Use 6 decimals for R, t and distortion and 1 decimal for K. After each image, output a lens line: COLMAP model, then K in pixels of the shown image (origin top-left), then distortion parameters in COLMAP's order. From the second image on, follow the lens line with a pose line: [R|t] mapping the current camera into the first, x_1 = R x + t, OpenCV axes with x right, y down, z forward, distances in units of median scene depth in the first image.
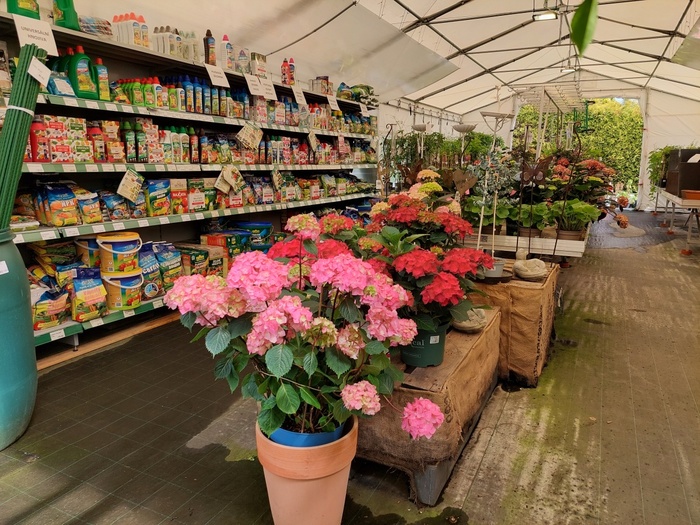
lens RADIAL K [[503.2, 0, 353.6], [0, 503.2, 263.0], [0, 0, 1]] dist [0.036952, -0.037263]
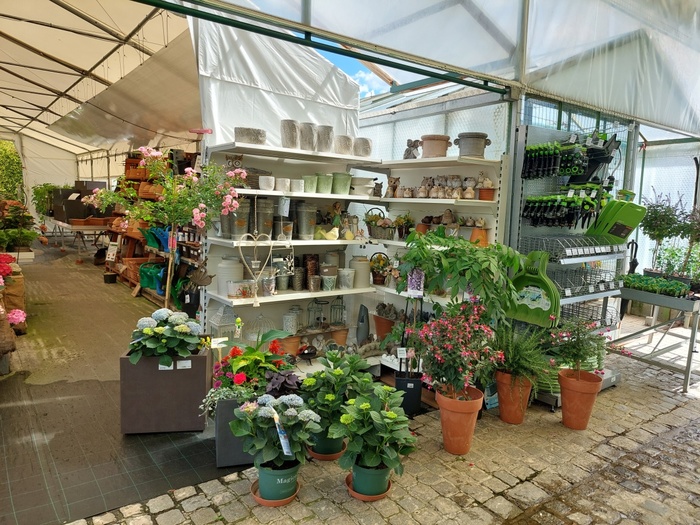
lens RADIAL K [[503.2, 0, 363.2], [0, 503.2, 262.9], [0, 0, 1]] dist [0.036952, -0.037263]
pose [[0.433455, -0.098781, 0.895745, -0.607583], [0.143634, 0.988841, 0.039542, 0.087084], [-0.889655, 0.111520, 0.442806, -0.752885]]
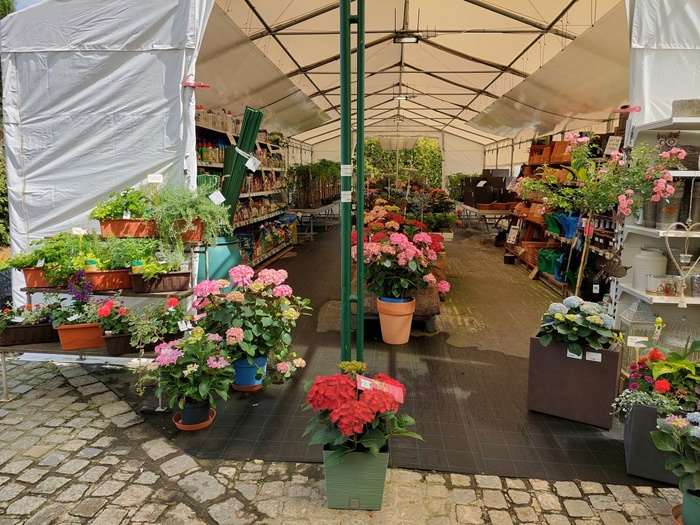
lens RADIAL K [[503.2, 0, 353.0], [0, 503.2, 261.2], [0, 0, 1]] dist [0.036952, -0.037263]
pose [[0.930373, -0.061207, 0.361469, -0.650557], [0.072237, 0.997241, -0.017066, 0.076066], [-0.359427, 0.041989, 0.932228, -0.720907]]
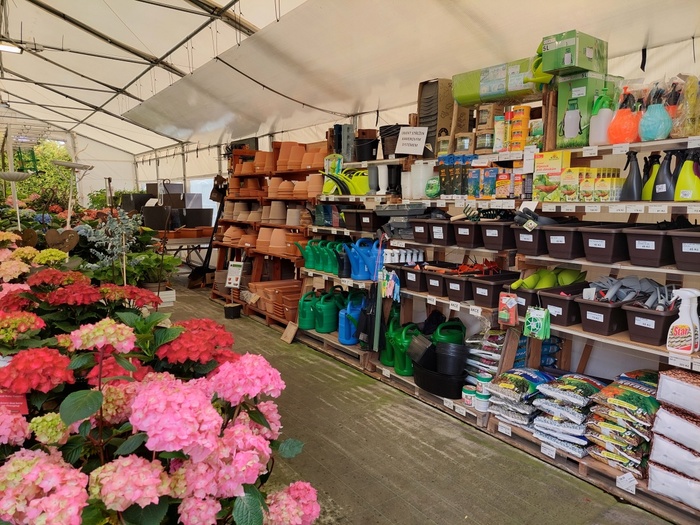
lens RADIAL K [[503.2, 0, 350.2], [0, 503.2, 262.8], [0, 0, 1]] dist [0.036952, -0.037263]
pose [[0.475055, -0.108893, 0.873192, -0.287178], [0.170724, 0.984864, 0.029938, -0.066966], [-0.863236, 0.134853, 0.486455, 0.174223]]
